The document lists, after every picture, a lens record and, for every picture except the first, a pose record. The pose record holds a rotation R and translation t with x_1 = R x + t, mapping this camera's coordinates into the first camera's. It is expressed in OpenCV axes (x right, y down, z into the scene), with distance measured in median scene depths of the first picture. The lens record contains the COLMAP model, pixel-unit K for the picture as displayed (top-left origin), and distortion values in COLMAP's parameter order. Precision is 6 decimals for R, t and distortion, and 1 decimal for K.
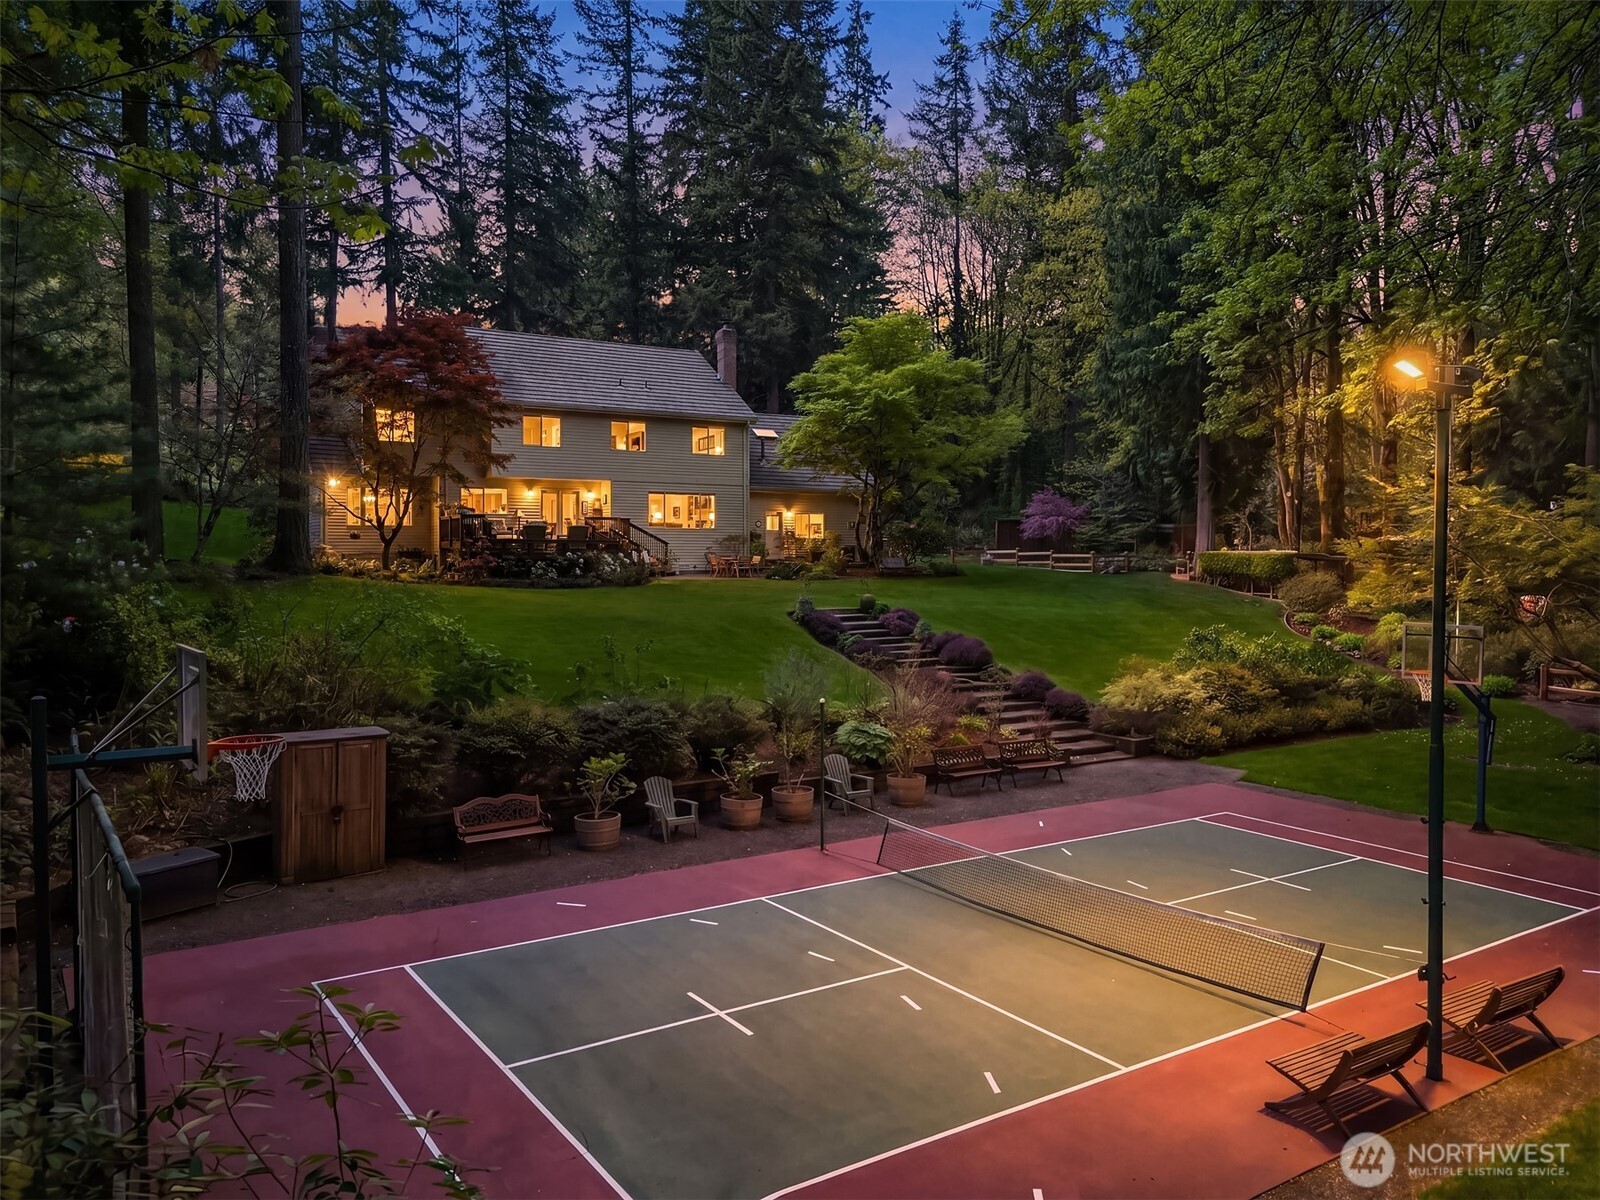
lens RADIAL K [[1165.8, 0, 794.0], [0, 1165.8, 605.5], [0, 0, 1]] dist [0.094705, -0.282202]
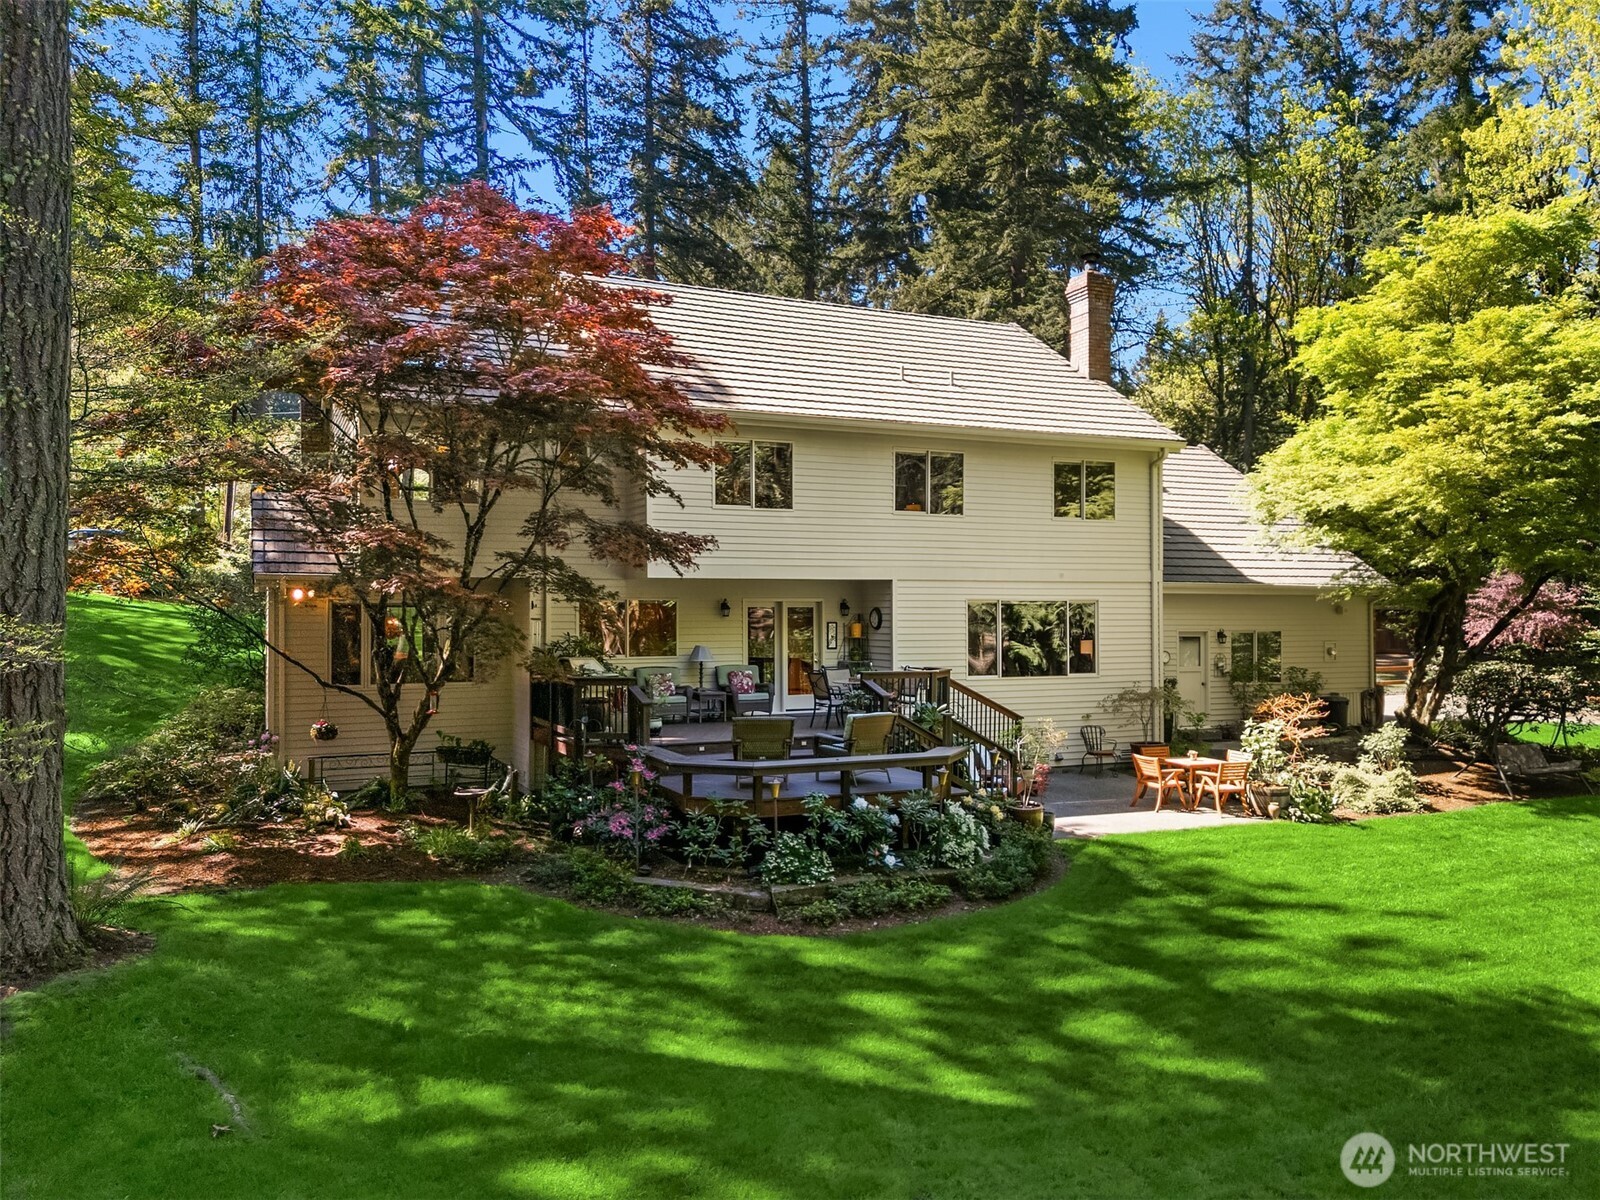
lens RADIAL K [[1165.8, 0, 794.0], [0, 1165.8, 605.5], [0, 0, 1]] dist [0.094705, -0.282202]
pose [[0.994533, -0.011858, -0.103743, -0.074795], [0.006989, 0.998862, -0.047178, -0.037619], [0.104185, 0.046195, 0.993485, 0.272730]]
